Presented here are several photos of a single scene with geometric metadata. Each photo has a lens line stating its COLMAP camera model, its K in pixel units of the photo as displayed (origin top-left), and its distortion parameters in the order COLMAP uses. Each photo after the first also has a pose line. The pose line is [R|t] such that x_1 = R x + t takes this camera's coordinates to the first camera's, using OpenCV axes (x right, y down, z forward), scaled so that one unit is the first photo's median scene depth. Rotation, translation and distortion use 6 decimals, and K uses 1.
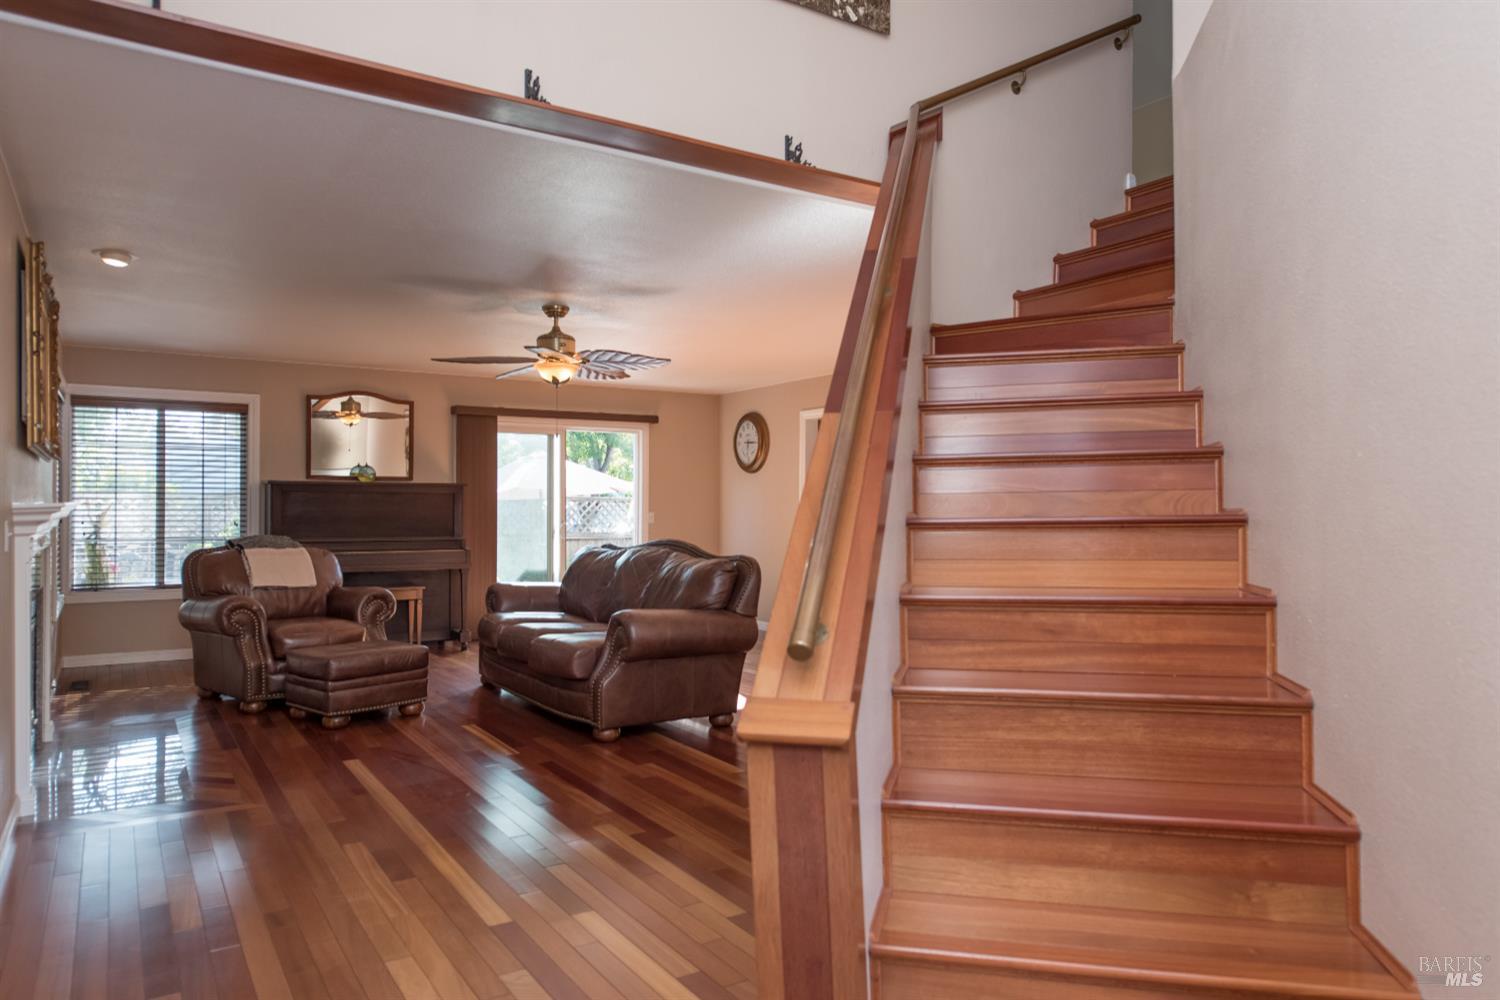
lens RADIAL K [[992.9, 0, 754.4], [0, 992.9, 499.7], [0, 0, 1]] dist [-0.003850, -0.004542]
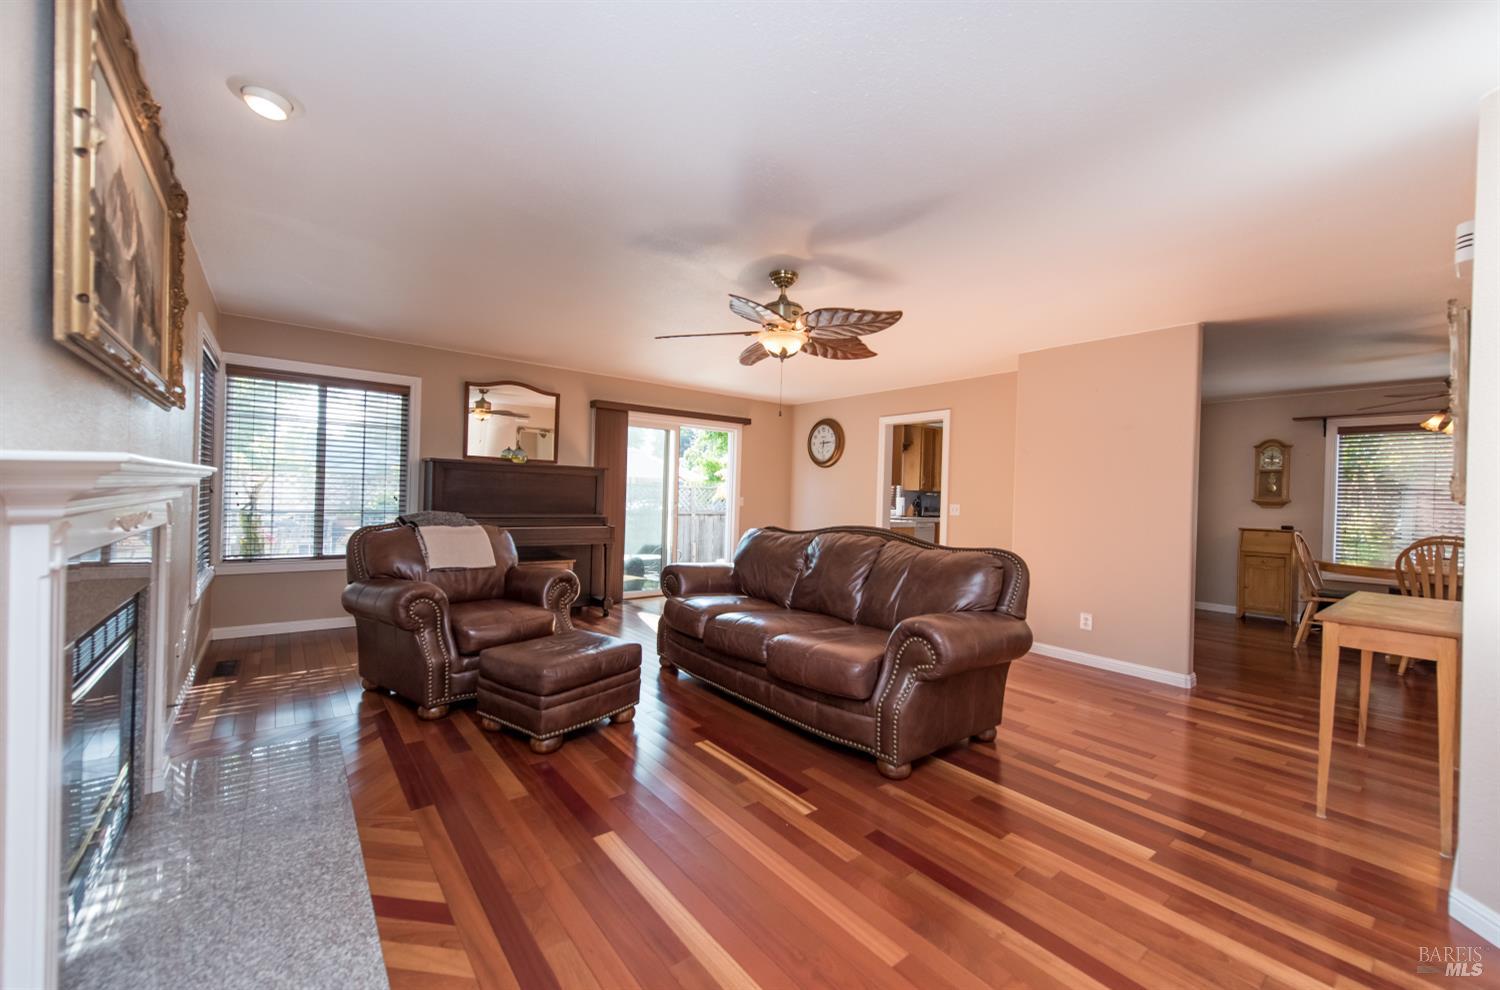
lens RADIAL K [[592.1, 0, 744.1], [0, 592.1, 496.1], [0, 0, 1]] dist [0.003798, -0.000086]
pose [[0.995724, 0.026921, 0.088367, -0.233541], [-0.027826, 0.999572, 0.009020, 0.006759], [-0.088086, -0.011441, 0.996047, 0.376327]]
